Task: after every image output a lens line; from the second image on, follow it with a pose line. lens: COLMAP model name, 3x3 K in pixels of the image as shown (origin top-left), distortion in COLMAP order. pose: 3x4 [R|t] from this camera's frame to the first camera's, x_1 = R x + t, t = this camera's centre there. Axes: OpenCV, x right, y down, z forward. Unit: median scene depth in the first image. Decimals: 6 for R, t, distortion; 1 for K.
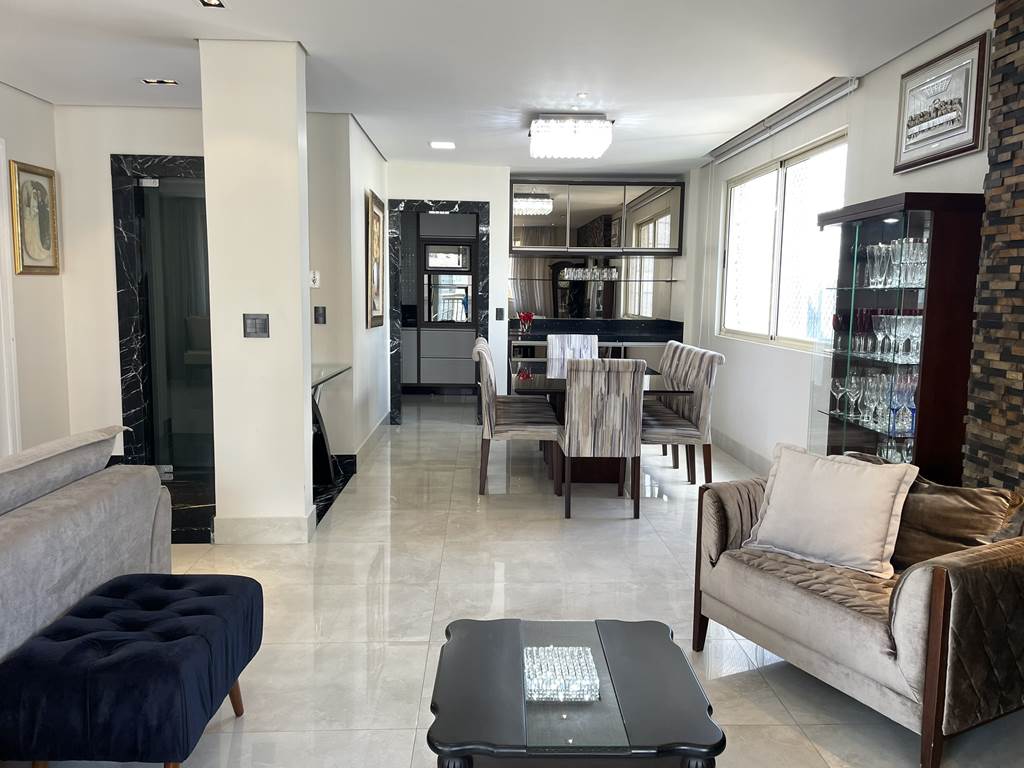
lens RADIAL K [[772.4, 0, 518.1], [0, 772.4, 382.2], [0, 0, 1]] dist [0.083601, -0.099146]
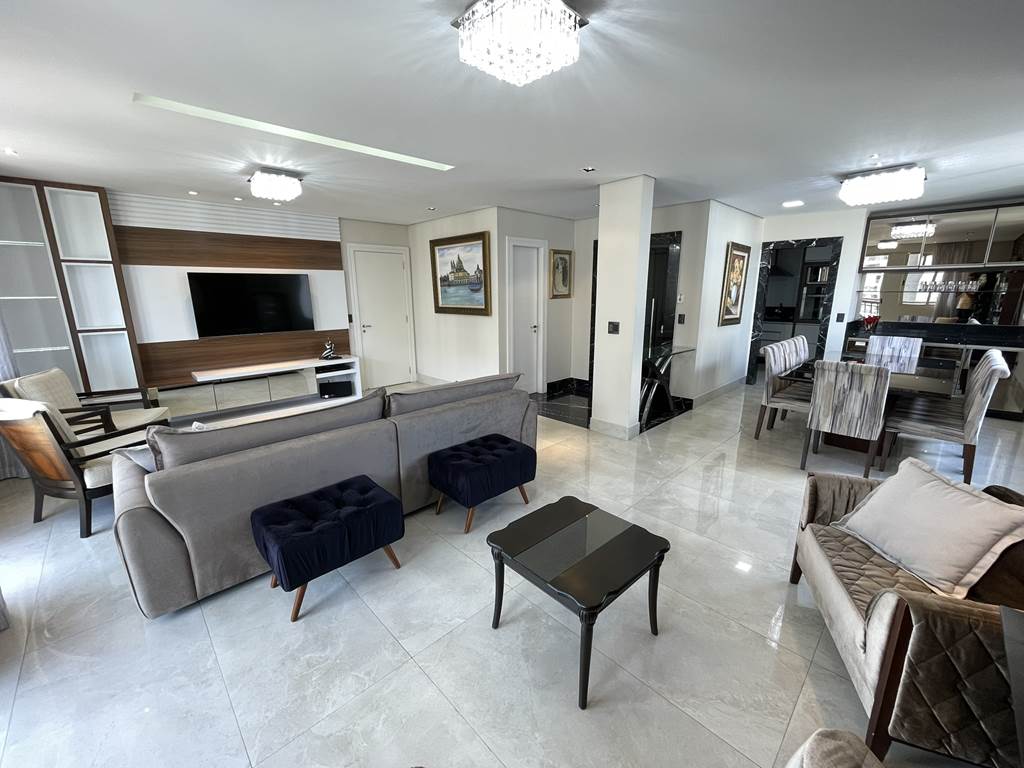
lens RADIAL K [[412.1, 0, 512.3], [0, 412.1, 384.4], [0, 0, 1]] dist [-0.002805, -0.000141]
pose [[0.659579, 0.150227, -0.736470, 0.224996], [-0.070396, 0.987863, 0.138461, -0.044874], [0.748331, -0.039482, 0.662149, 0.082597]]
